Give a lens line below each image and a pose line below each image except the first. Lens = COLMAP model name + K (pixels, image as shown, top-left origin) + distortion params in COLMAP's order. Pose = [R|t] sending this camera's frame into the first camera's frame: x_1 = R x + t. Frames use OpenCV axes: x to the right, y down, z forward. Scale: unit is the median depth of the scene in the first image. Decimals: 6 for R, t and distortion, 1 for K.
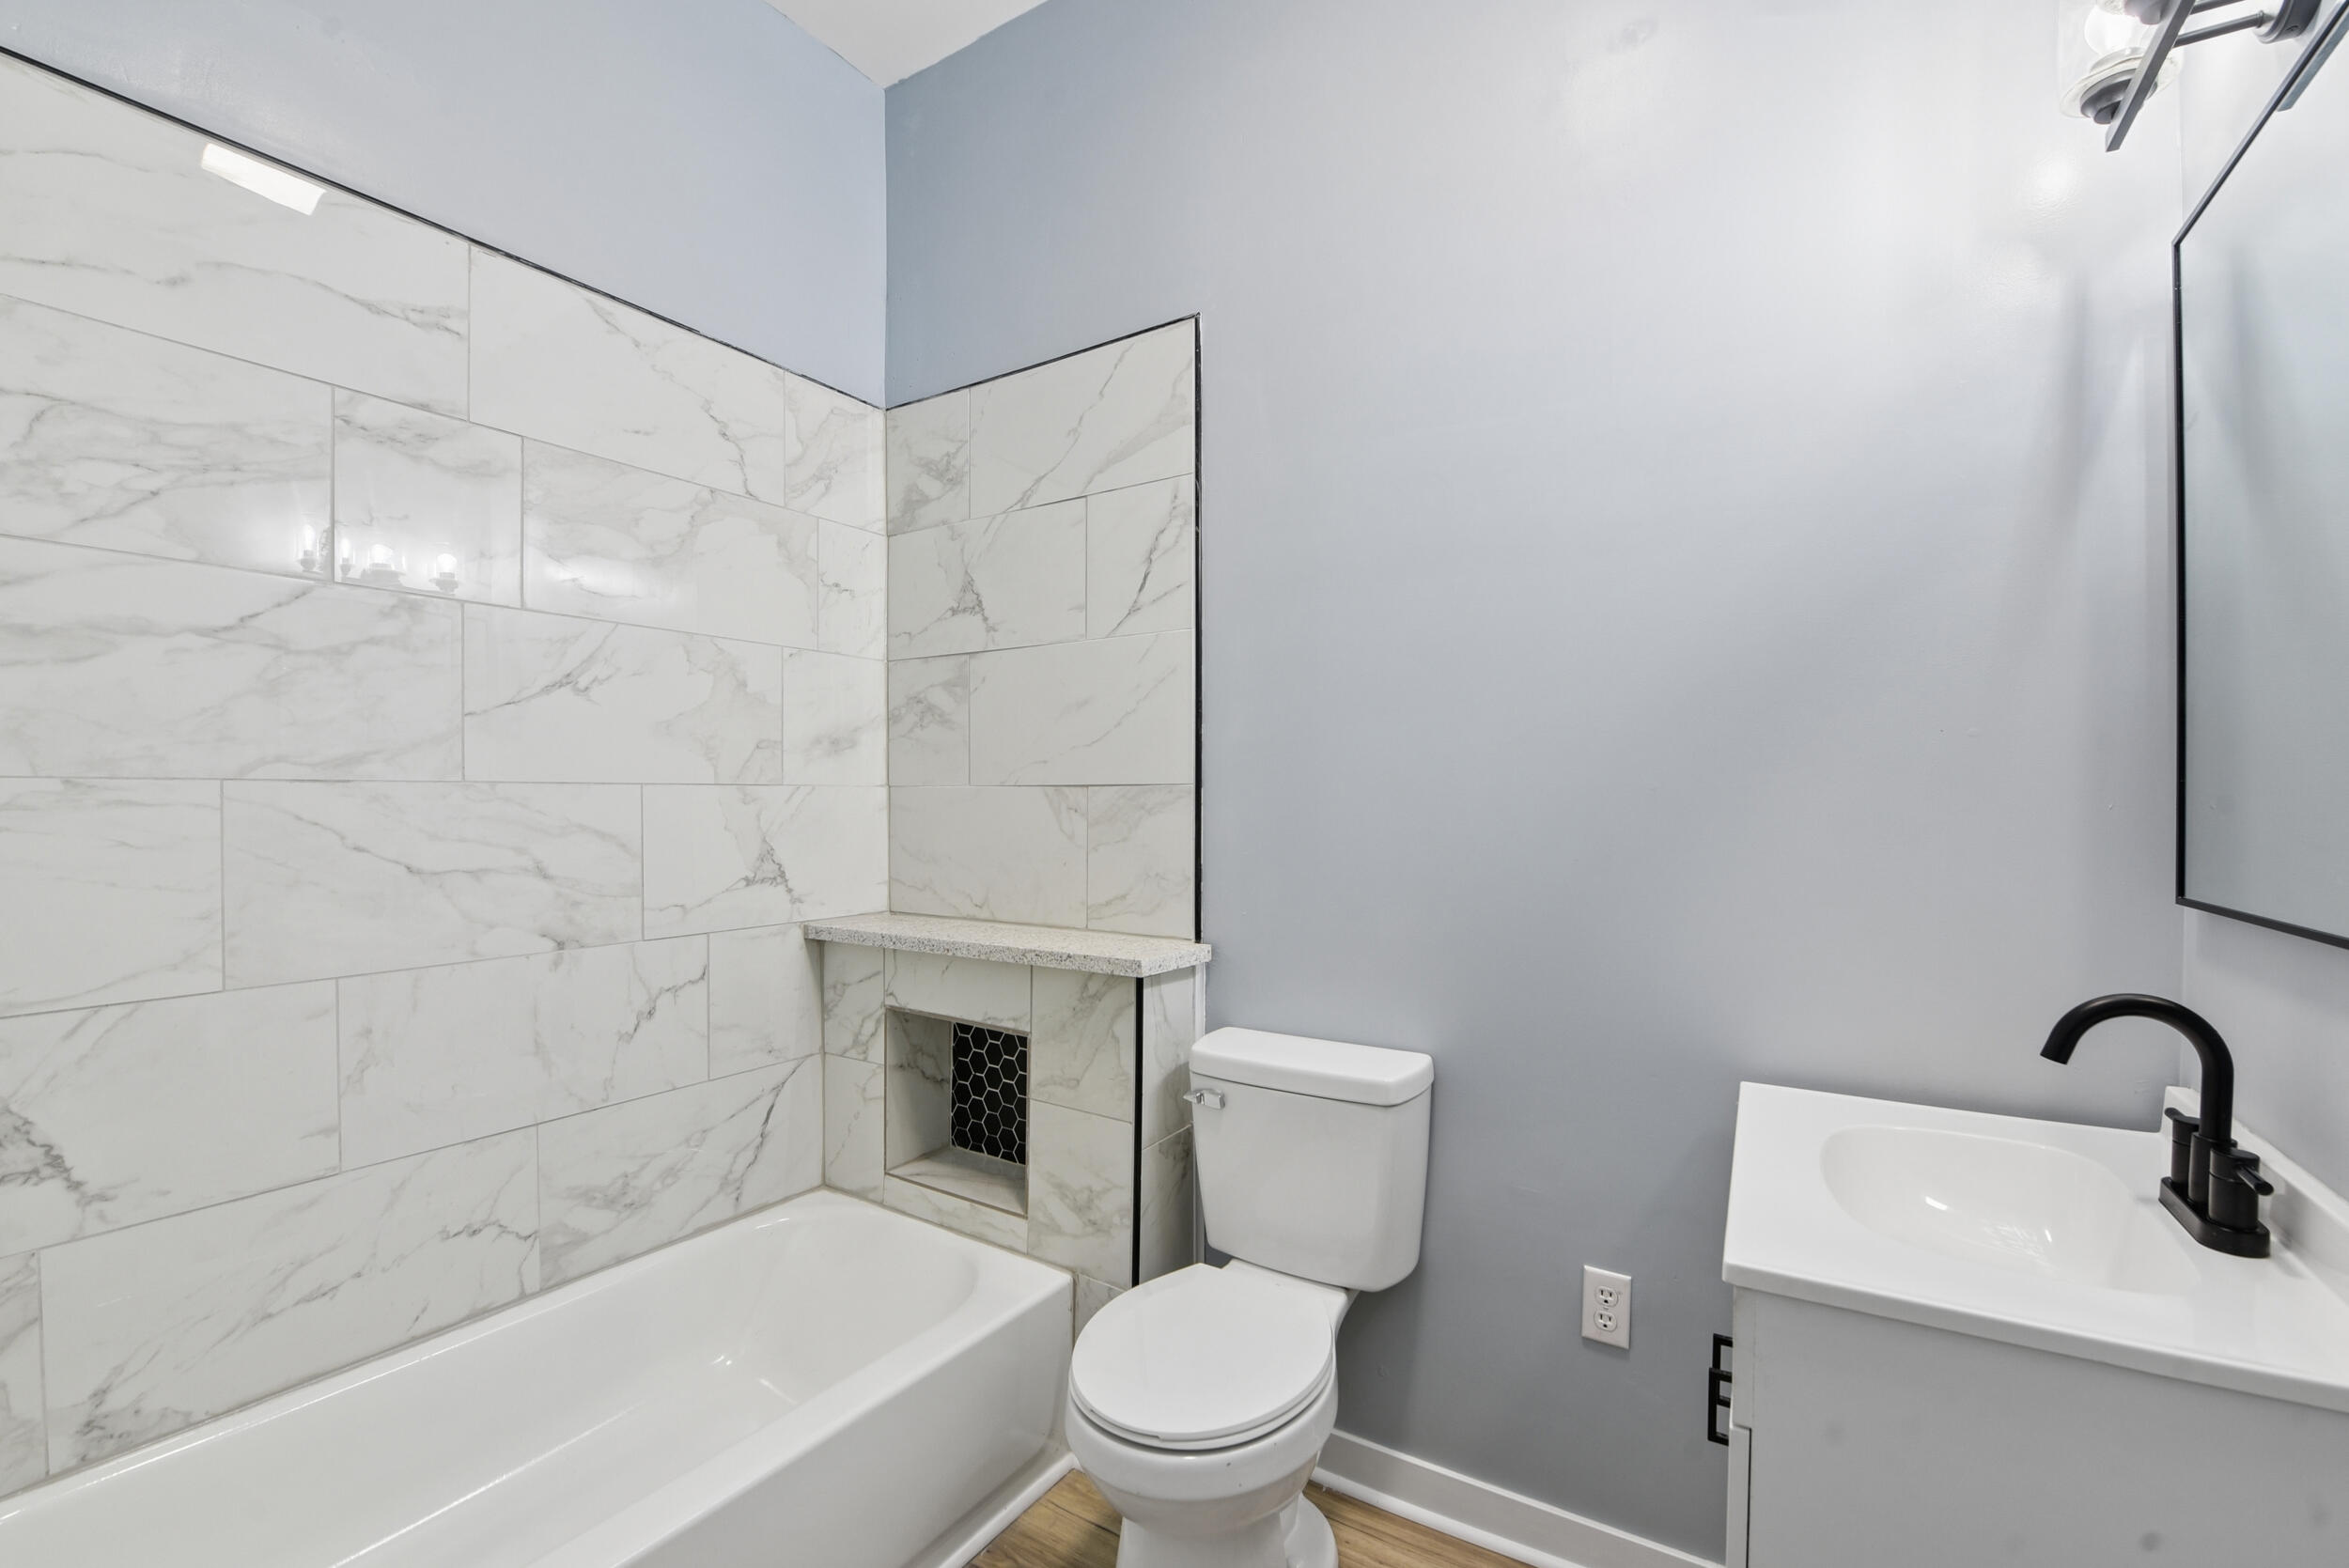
lens RADIAL K [[961.1, 0, 1165.0], [0, 961.1, 794.5], [0, 0, 1]] dist [-0.014262, -0.002149]
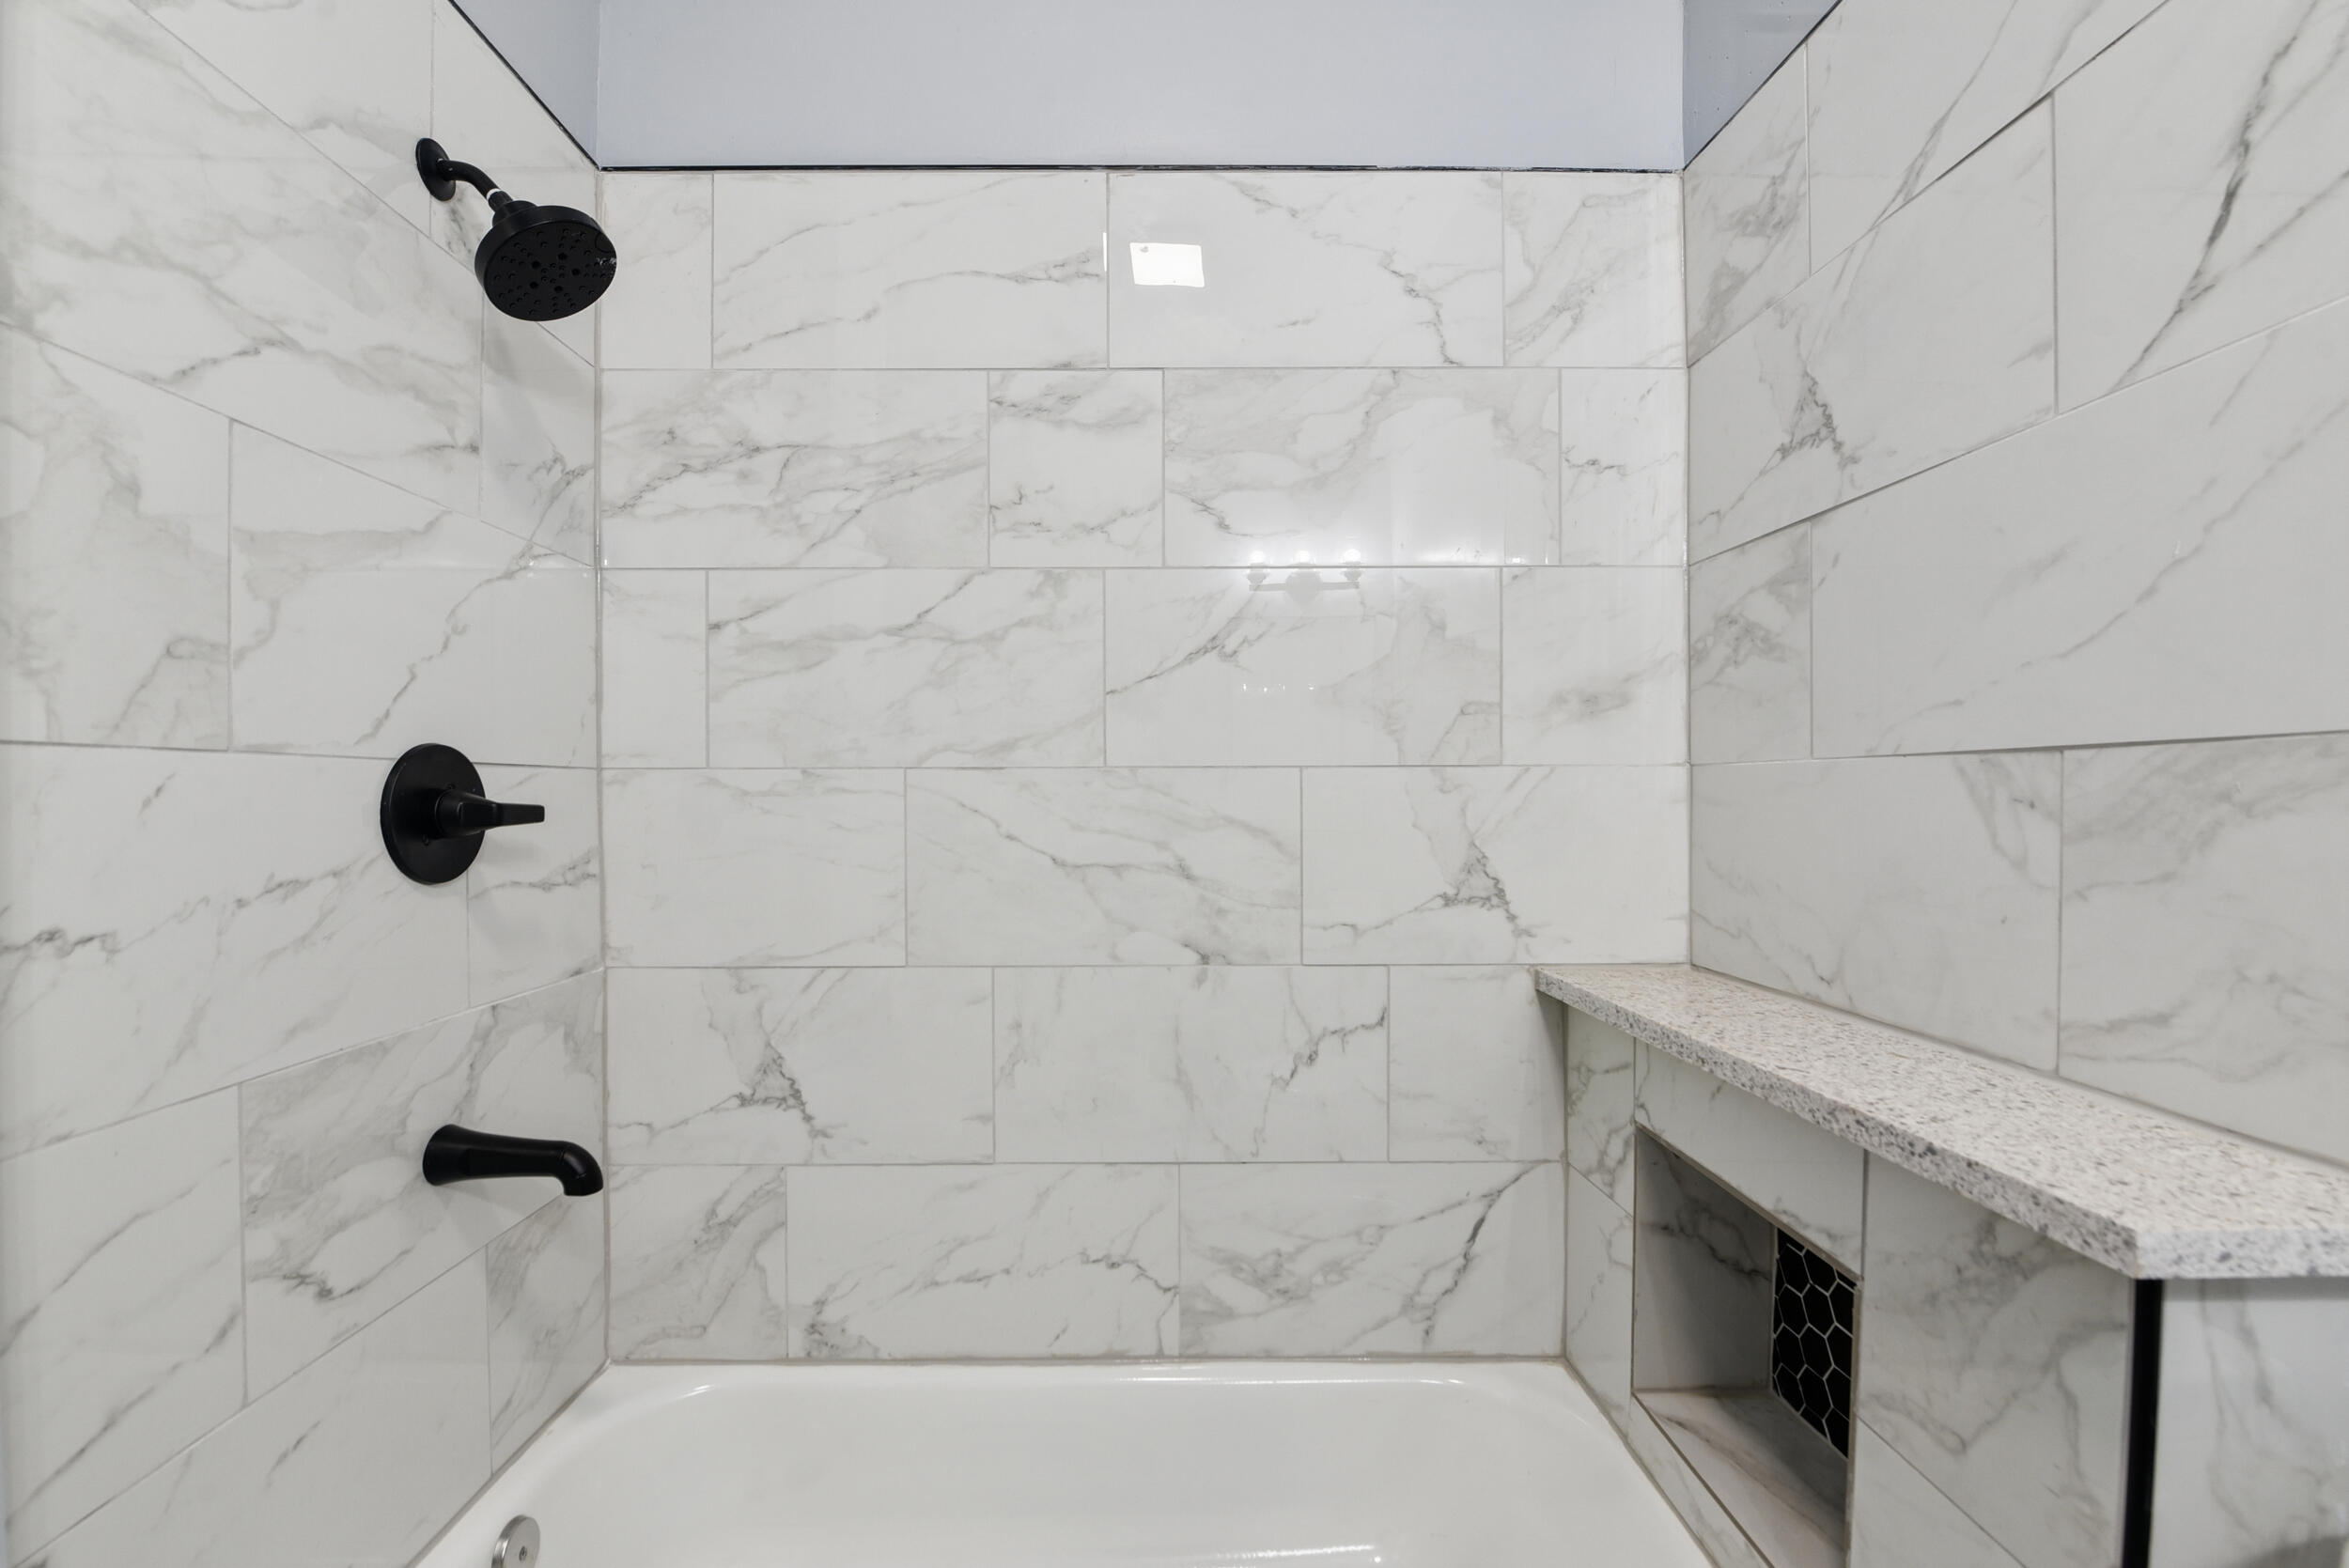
lens RADIAL K [[961.1, 0, 1195.8], [0, 961.1, 801.3], [0, 0, 1]] dist [-0.014262, -0.002149]
pose [[0.563903, 0.004287, -0.825830, 0.059892], [0.005545, 0.999944, 0.008978, 0.009898], [0.825823, -0.009642, 0.563848, 0.482639]]
